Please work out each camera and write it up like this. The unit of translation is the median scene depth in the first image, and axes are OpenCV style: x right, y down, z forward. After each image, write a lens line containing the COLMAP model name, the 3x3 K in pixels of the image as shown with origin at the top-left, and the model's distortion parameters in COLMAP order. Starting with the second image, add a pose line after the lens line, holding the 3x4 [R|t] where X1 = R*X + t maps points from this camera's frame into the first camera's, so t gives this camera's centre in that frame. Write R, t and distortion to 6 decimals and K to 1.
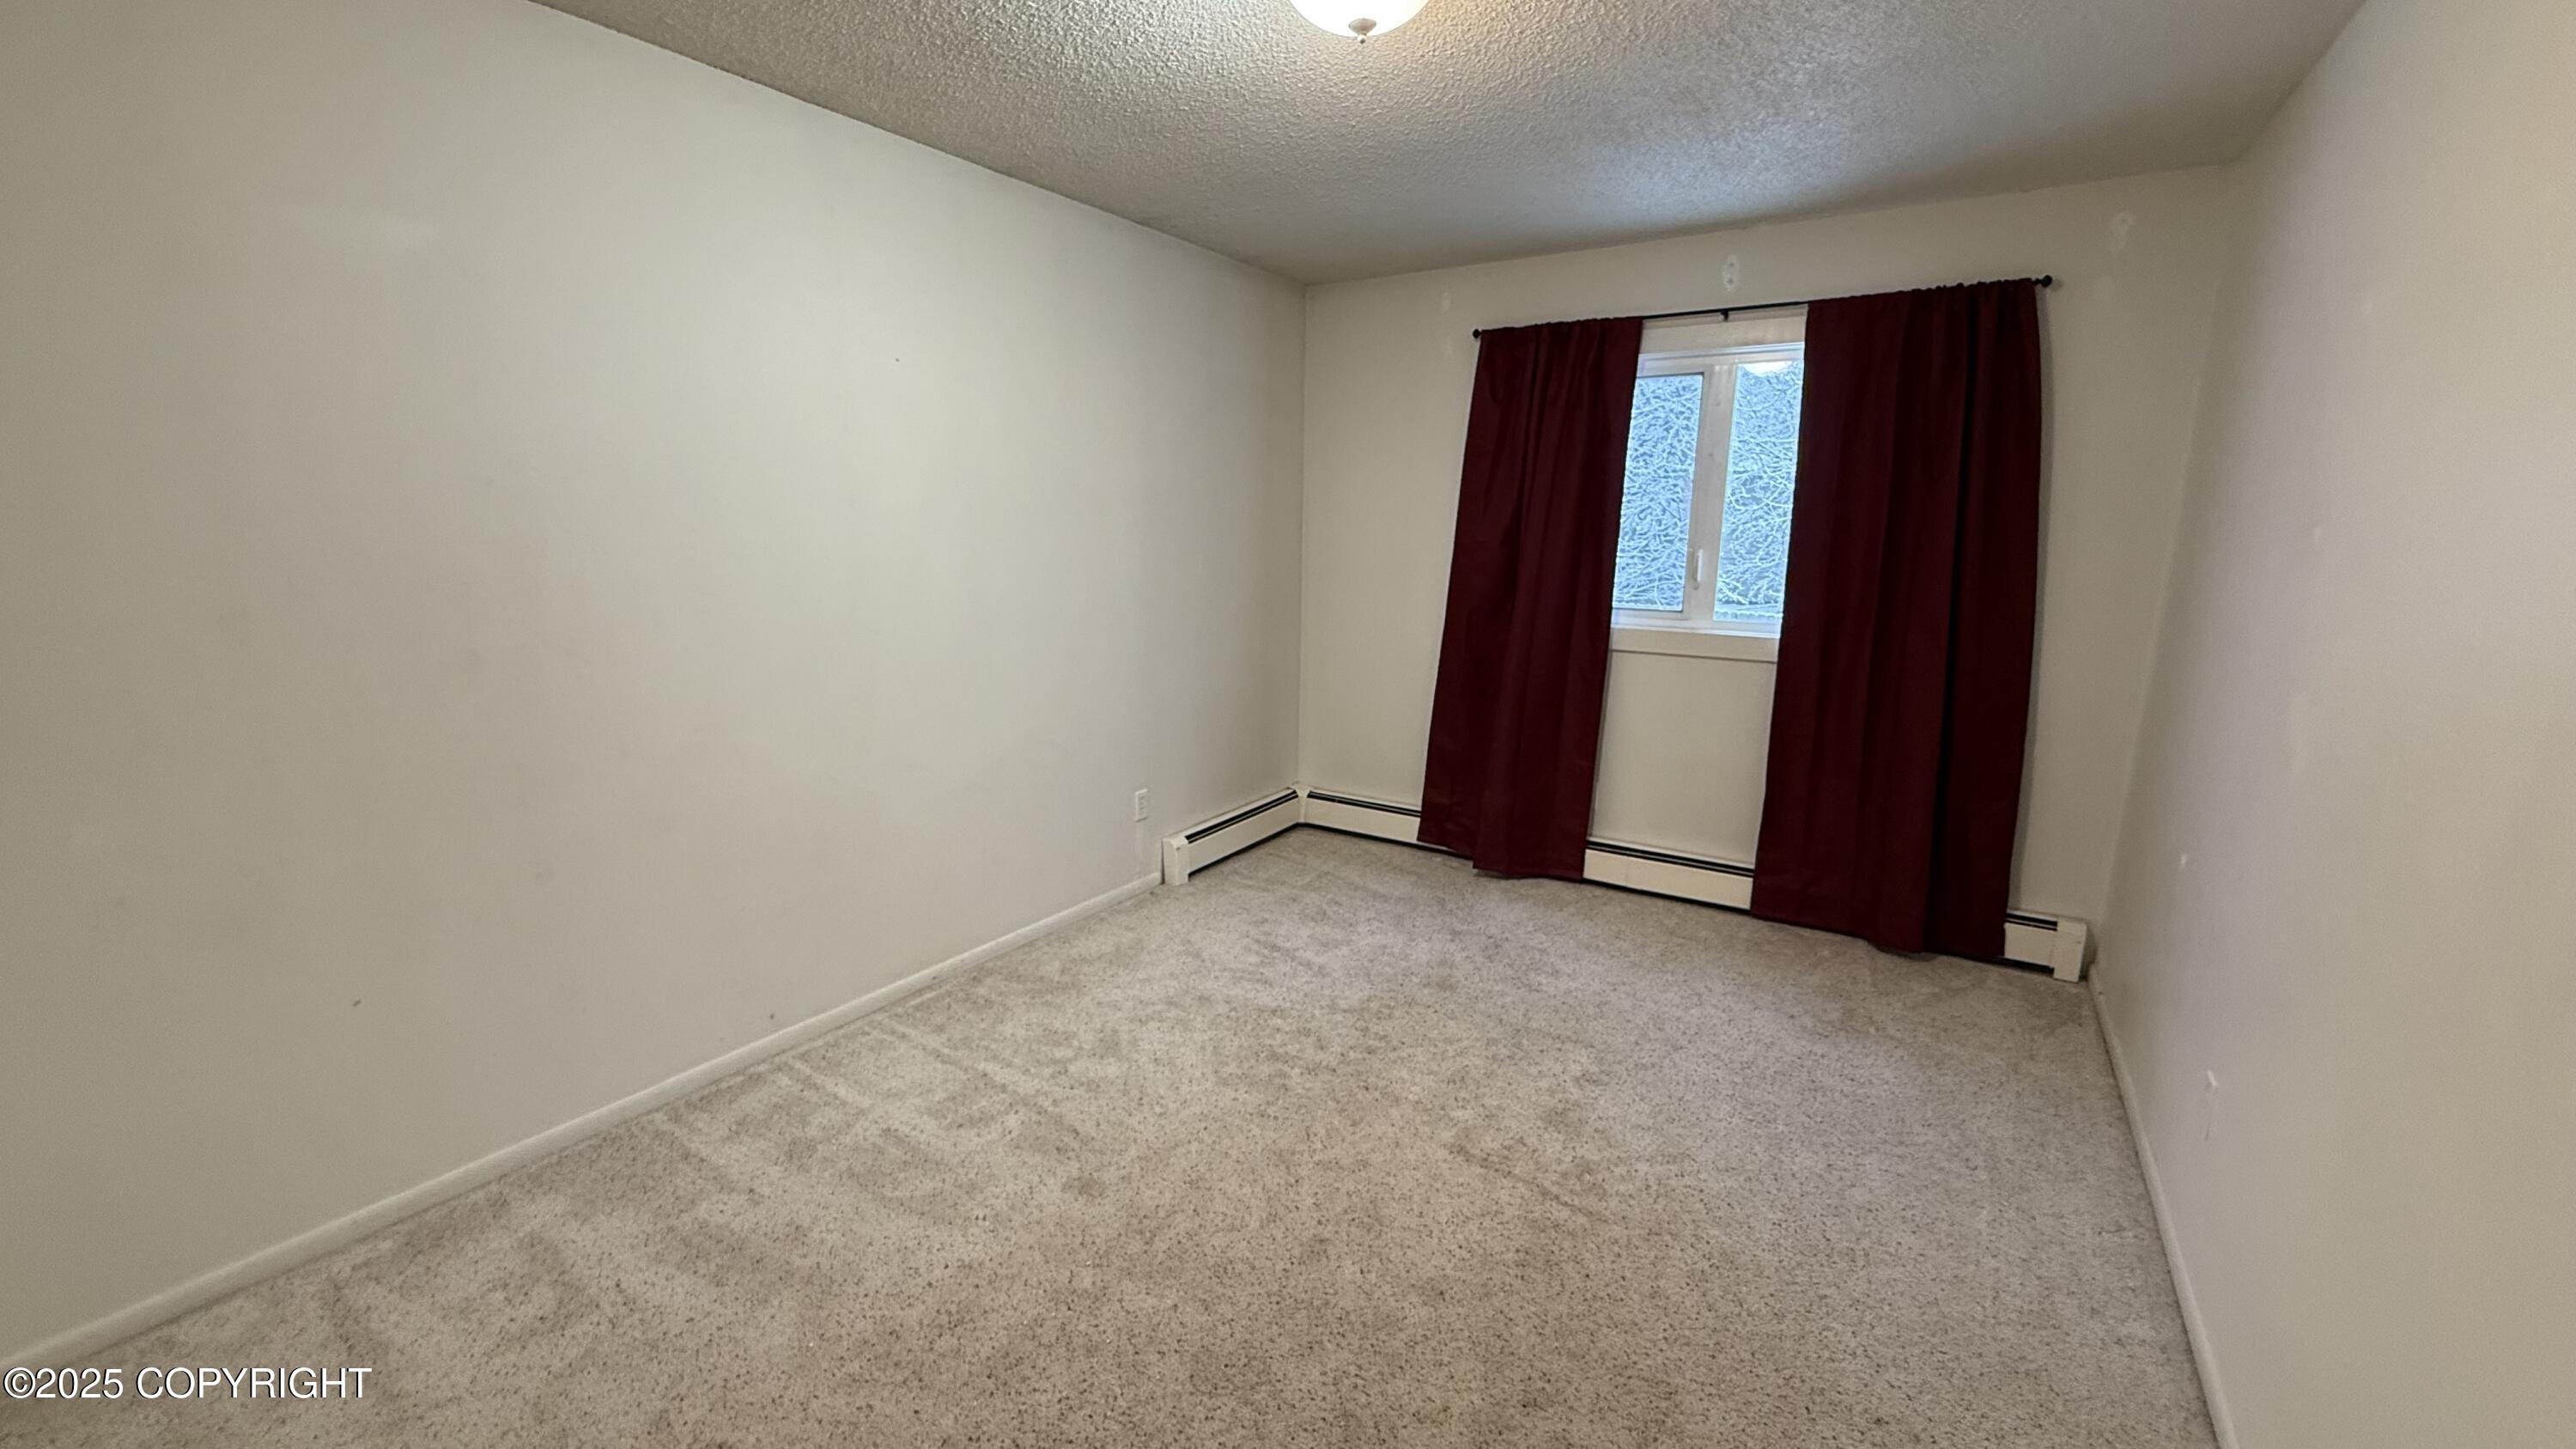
lens RADIAL K [[1025.3, 0, 1279.0], [0, 1025.3, 724.1], [0, 0, 1]] dist [0.001779, -0.000156]
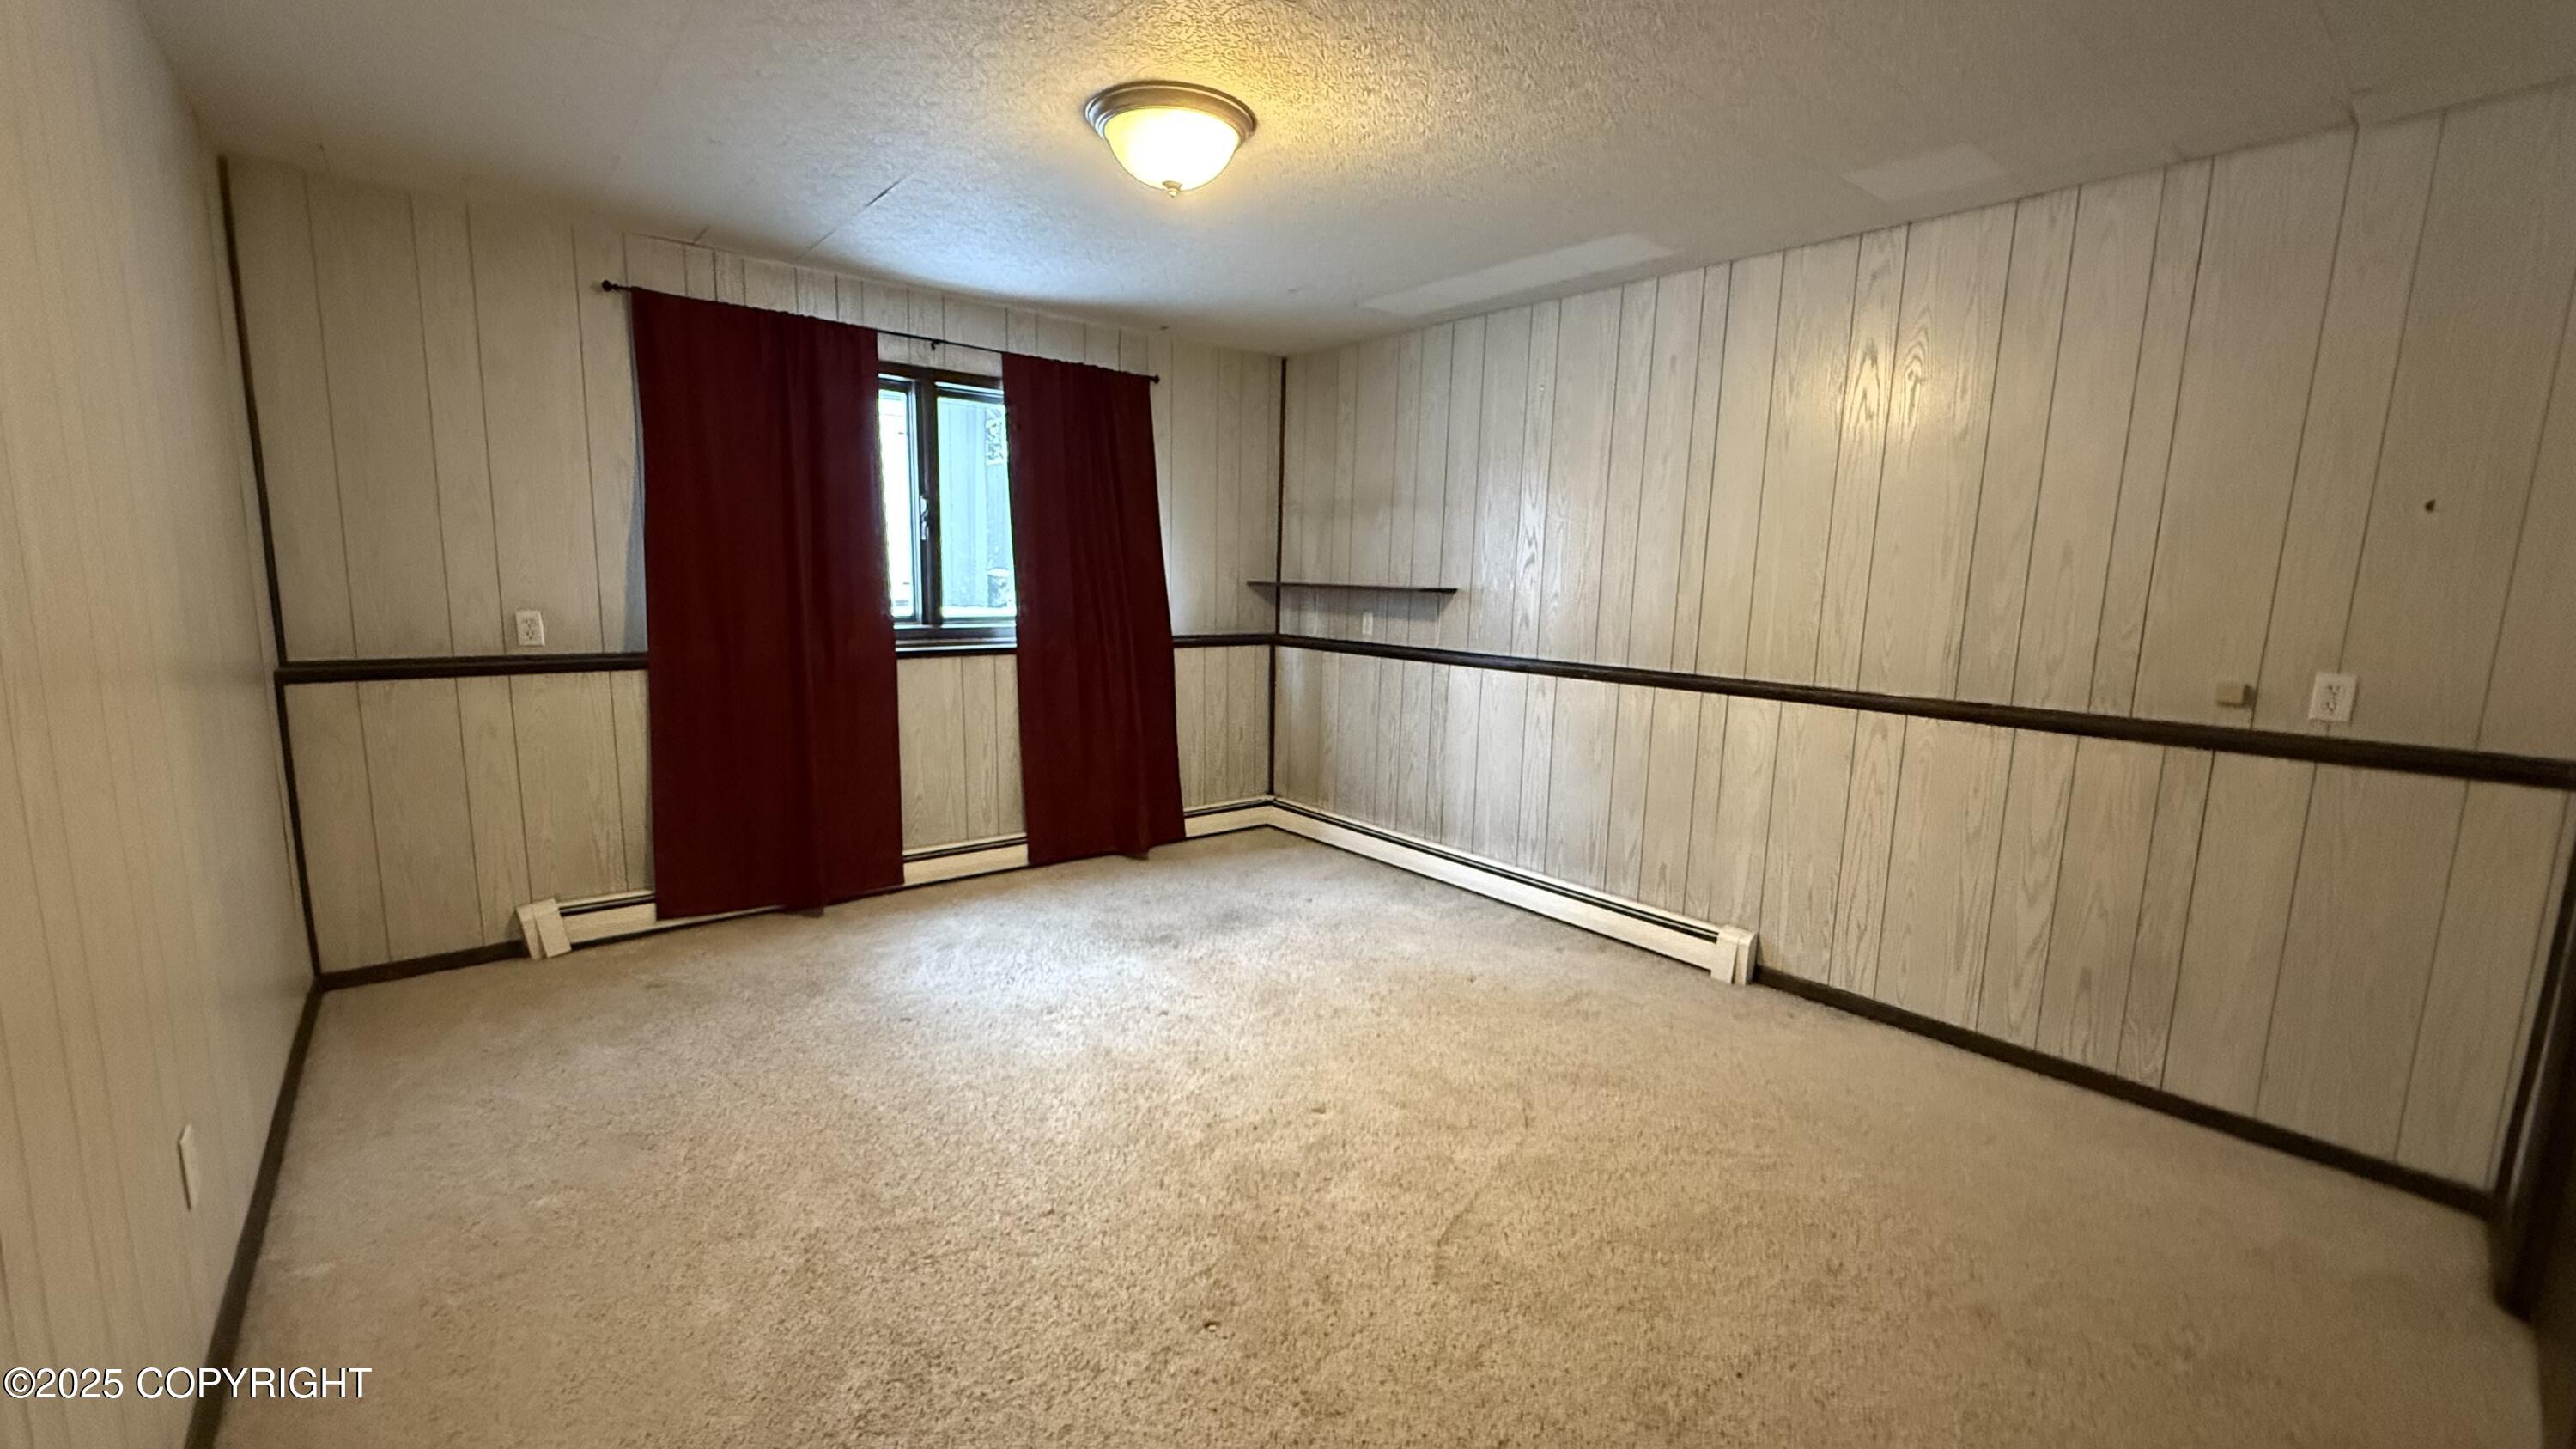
lens RADIAL K [[1025.3, 0, 1280.8], [0, 1025.3, 724.5], [0, 0, 1]] dist [0.001779, -0.000156]
pose [[0.297489, -0.154529, 0.942136, -0.582378], [0.145004, 0.982679, 0.115393, -0.078622], [-0.943649, 0.102285, 0.314743, 0.370188]]
